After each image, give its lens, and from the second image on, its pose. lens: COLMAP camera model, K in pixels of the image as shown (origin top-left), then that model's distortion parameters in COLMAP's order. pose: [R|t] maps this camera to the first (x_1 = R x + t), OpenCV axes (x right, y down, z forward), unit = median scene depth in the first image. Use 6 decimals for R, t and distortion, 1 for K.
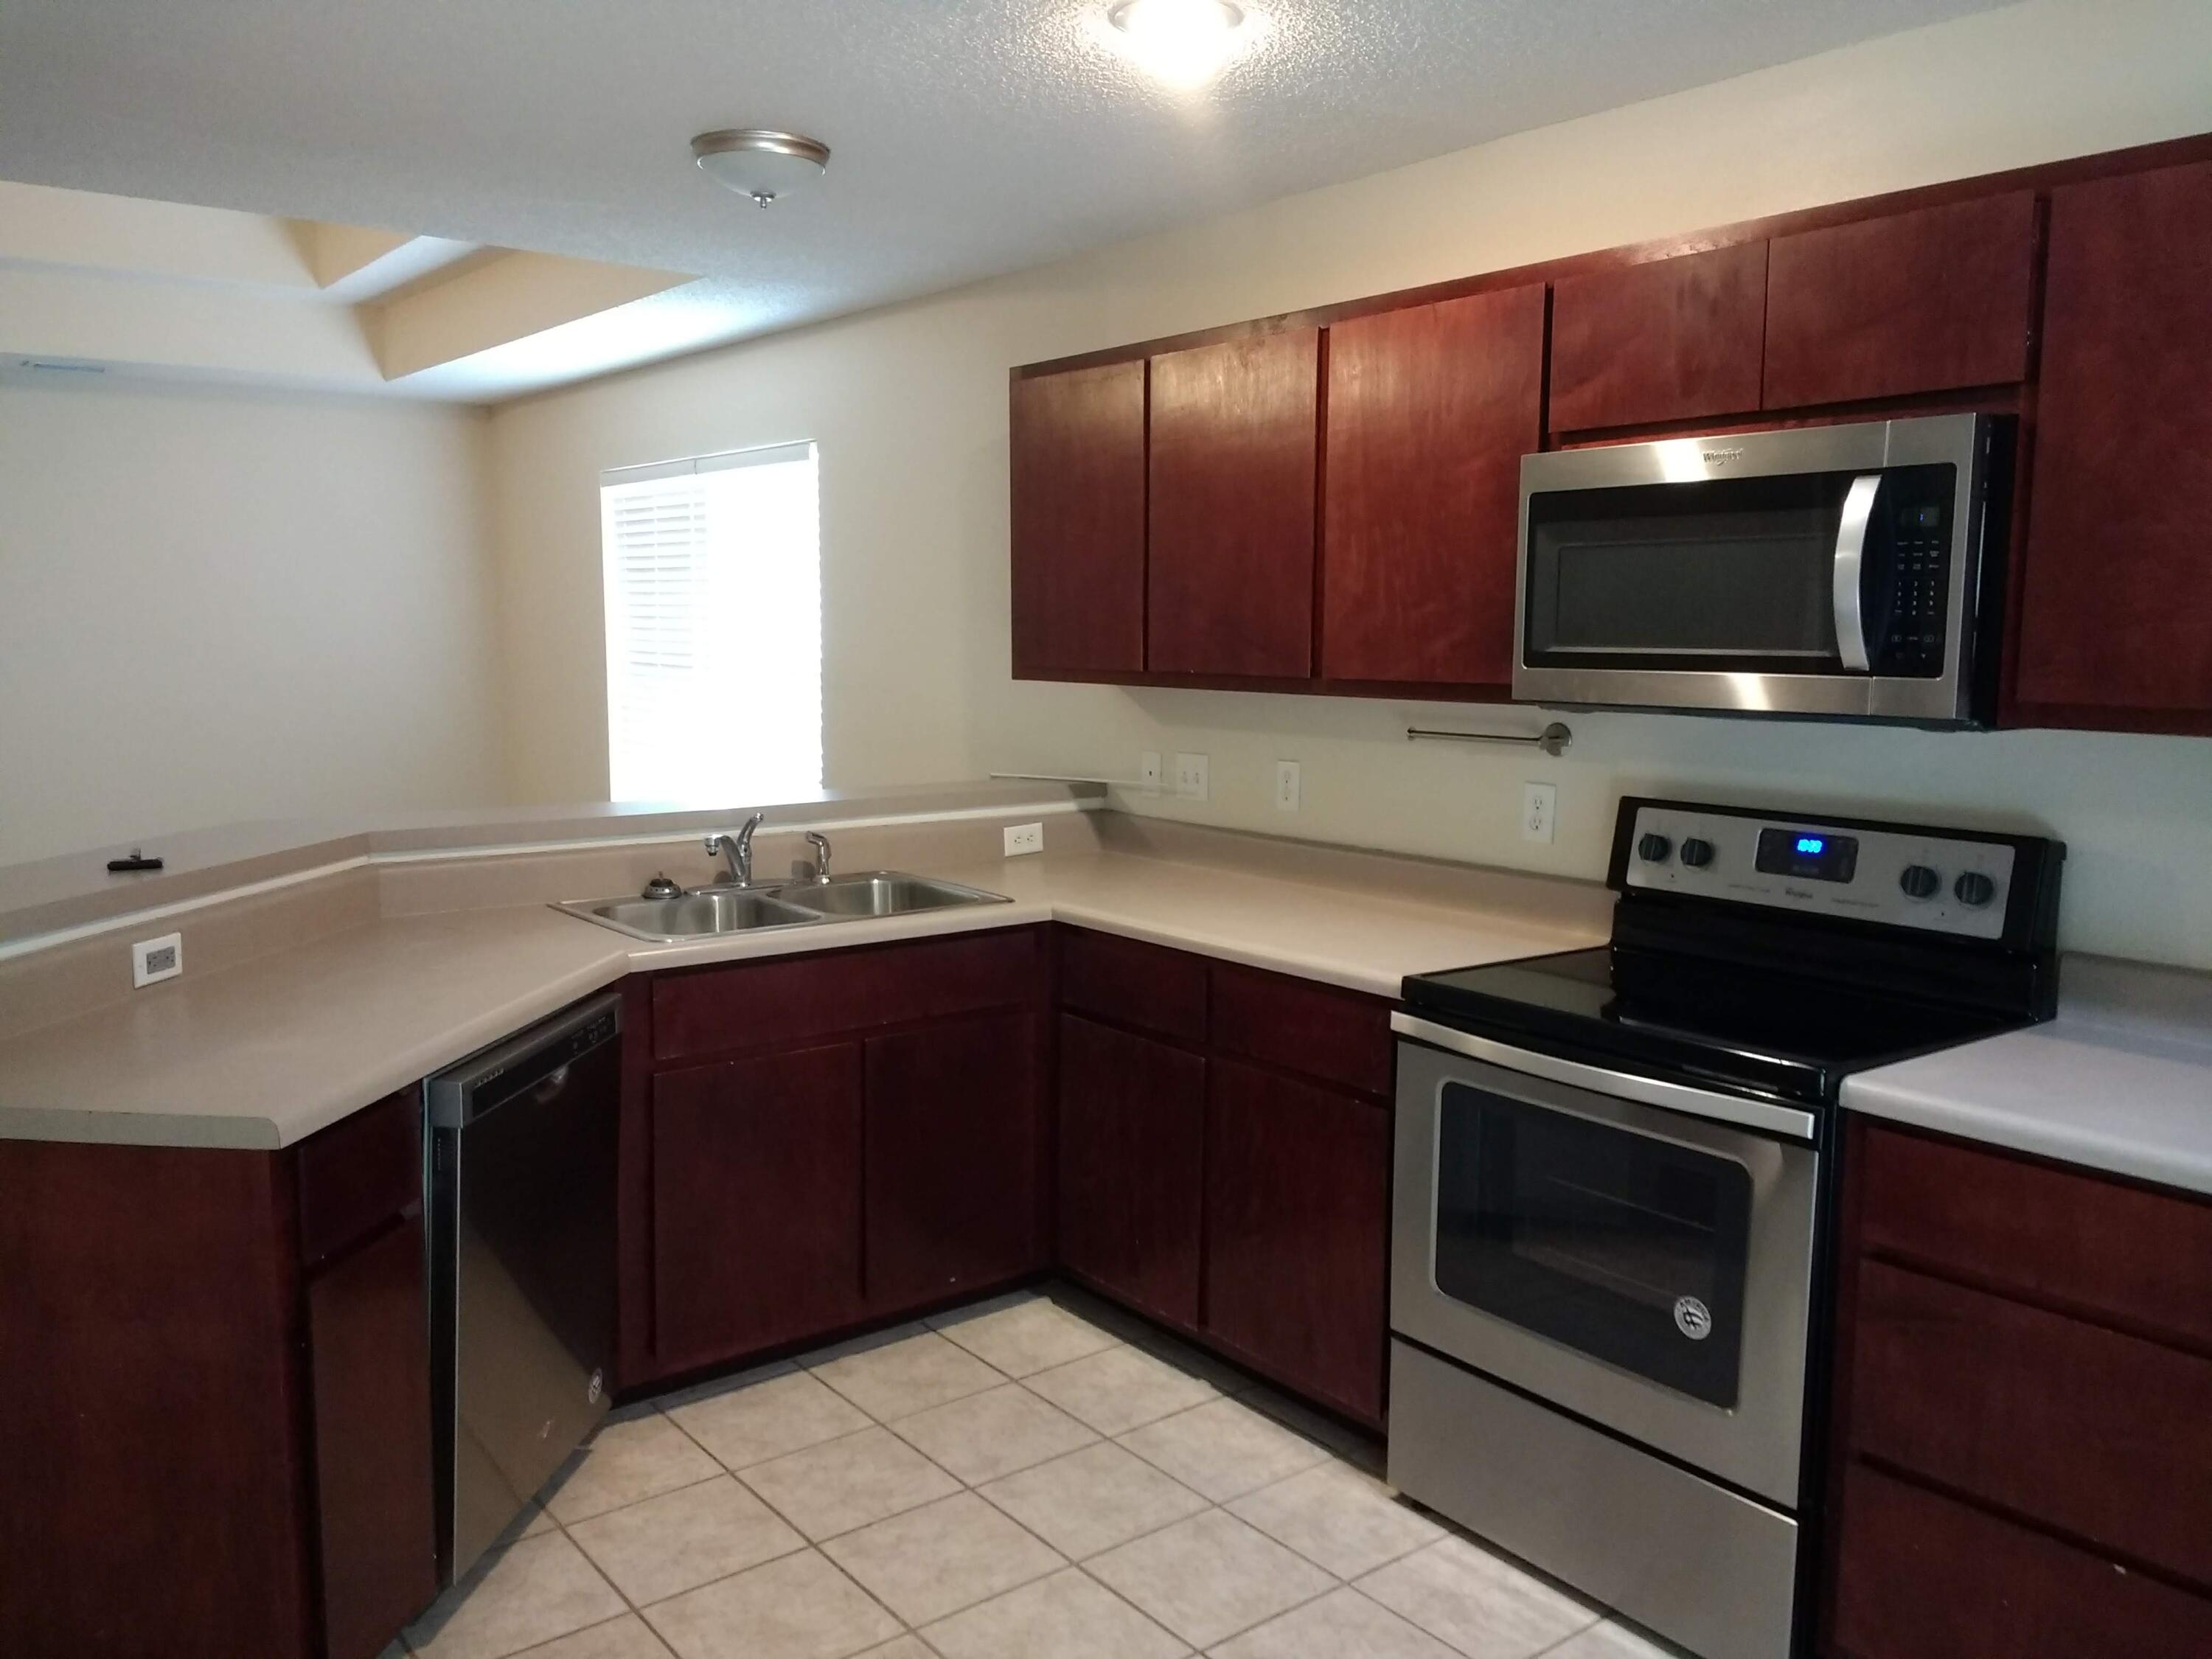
lens RADIAL K [[1735.5, 0, 1082.7], [0, 1735.5, 825.7], [0, 0, 1]] dist [0.134347, -0.193200]
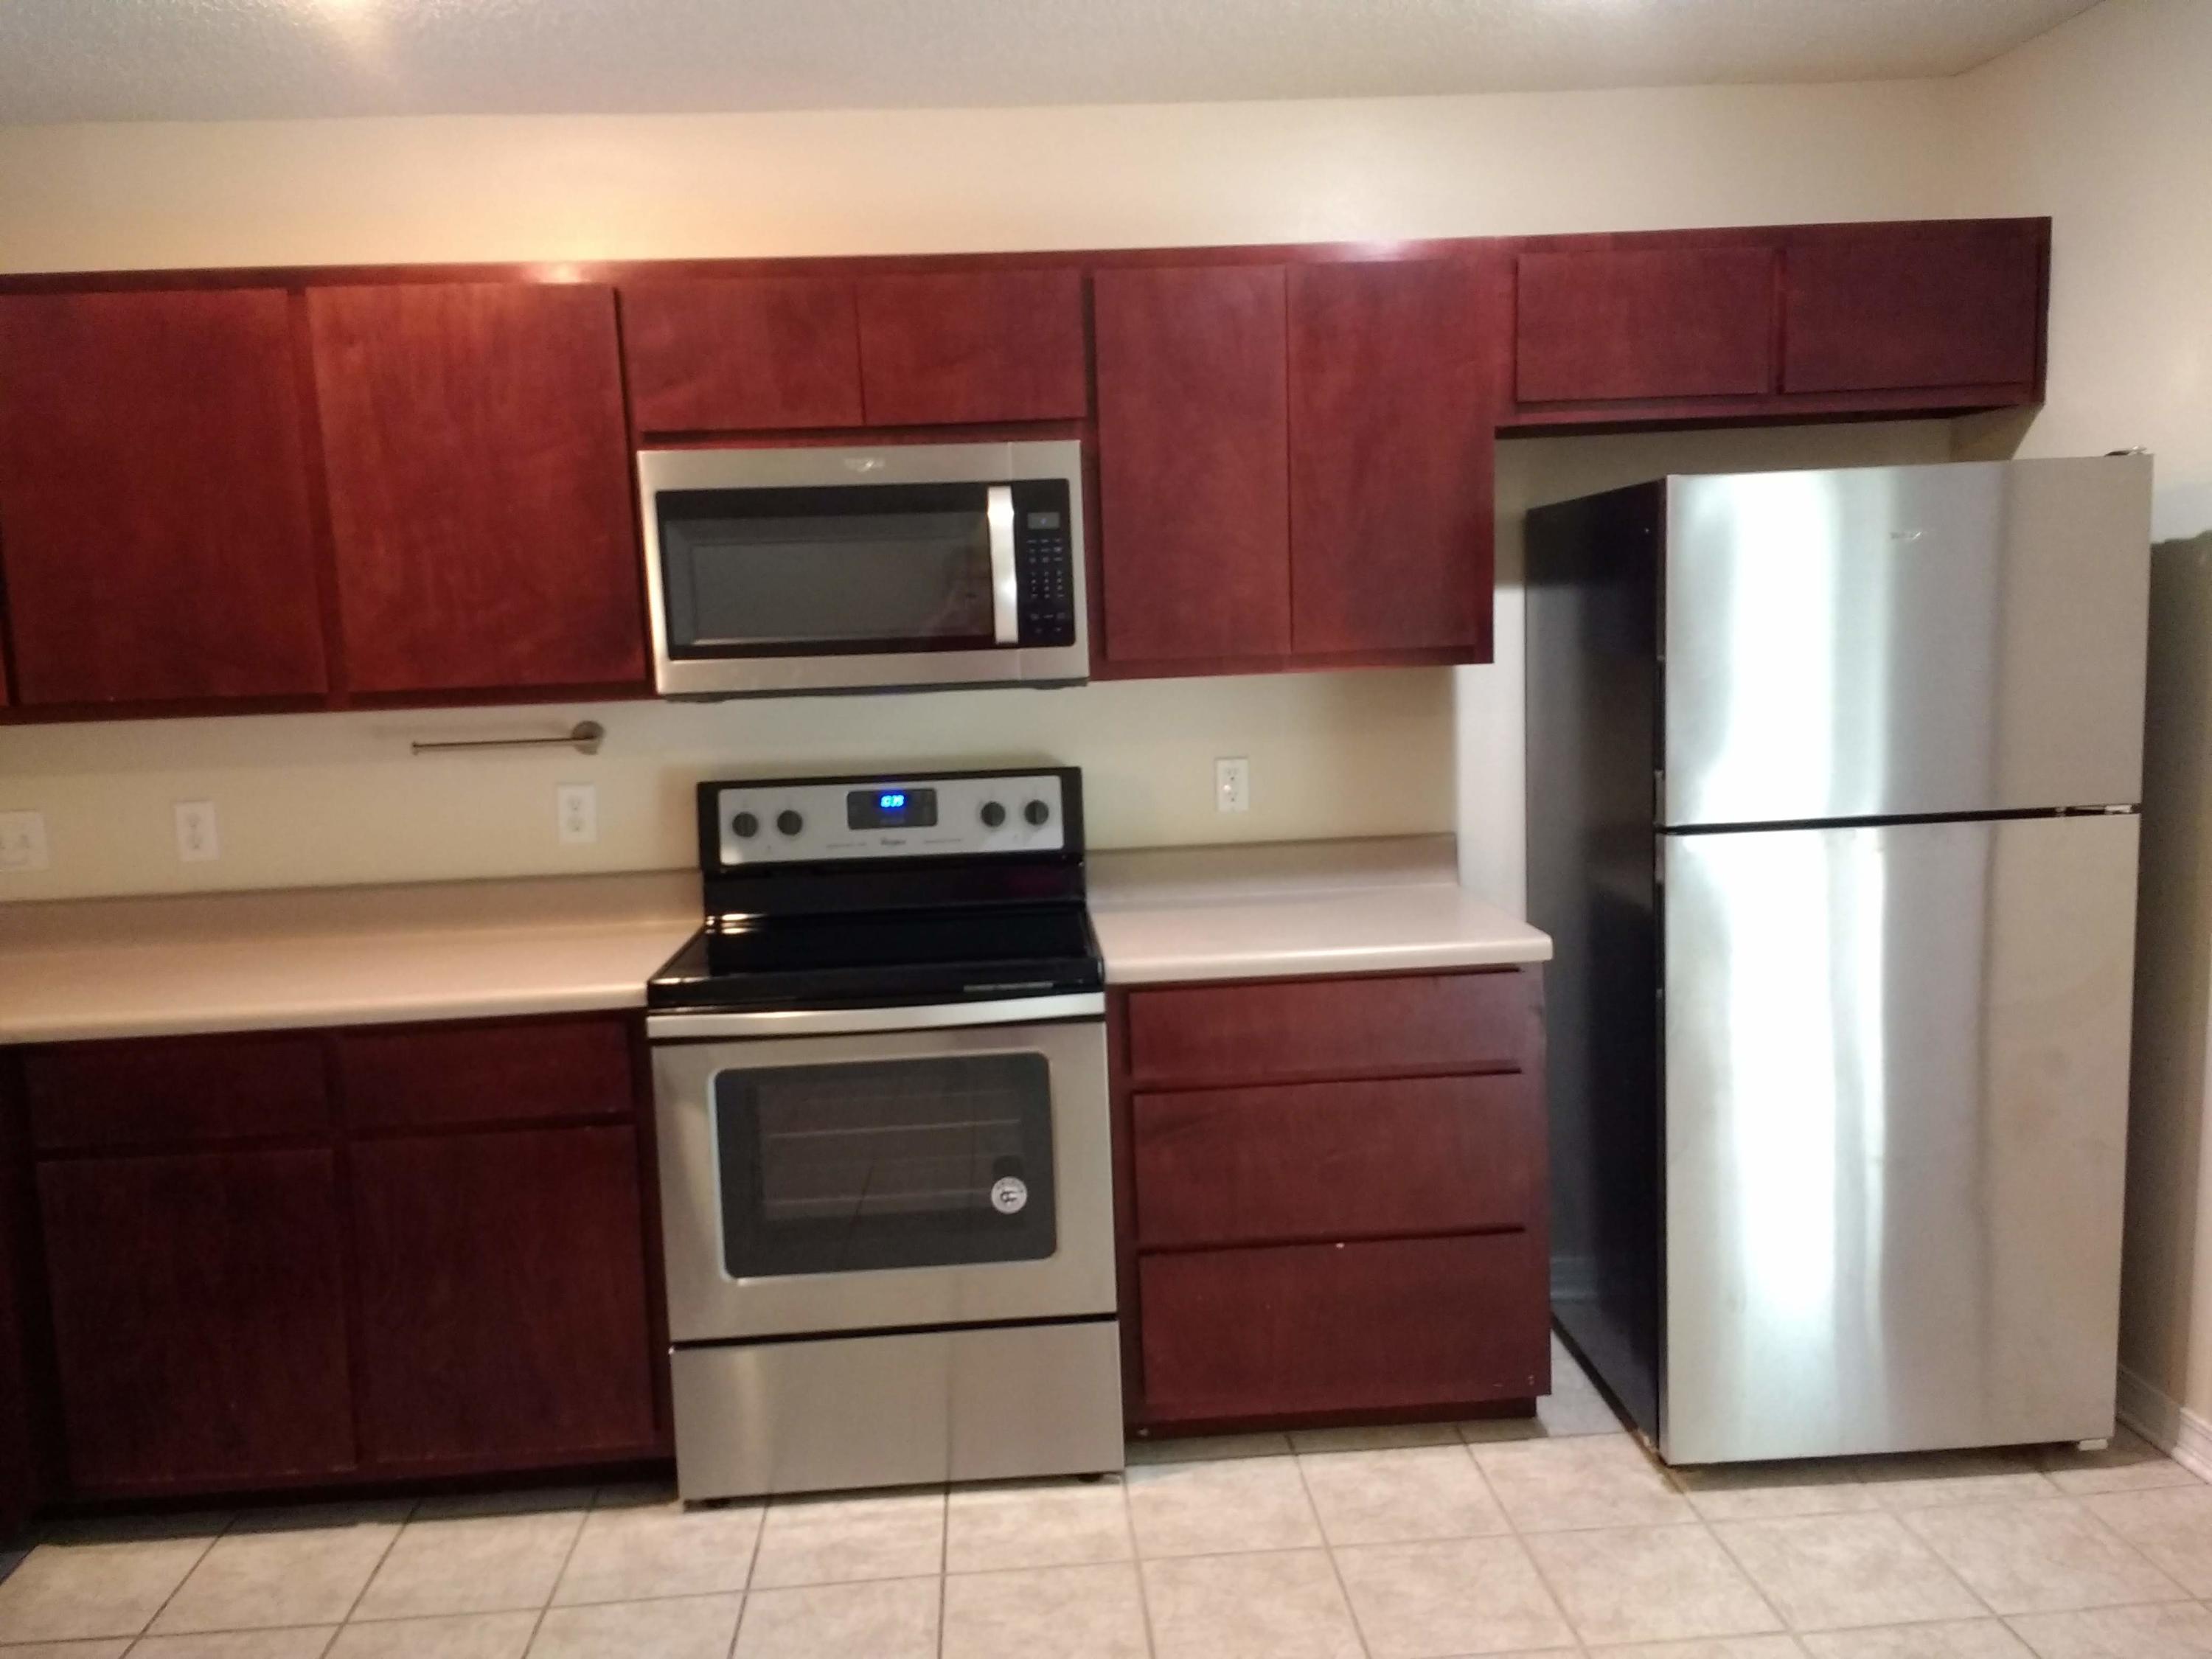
lens RADIAL K [[1735.5, 0, 1082.7], [0, 1735.5, 825.7], [0, 0, 1]] dist [0.134347, -0.193200]
pose [[0.555555, -0.128549, 0.821483, -0.475067], [0.139329, 0.988400, 0.060443, -0.024739], [-0.819723, 0.080877, 0.567021, 0.240447]]
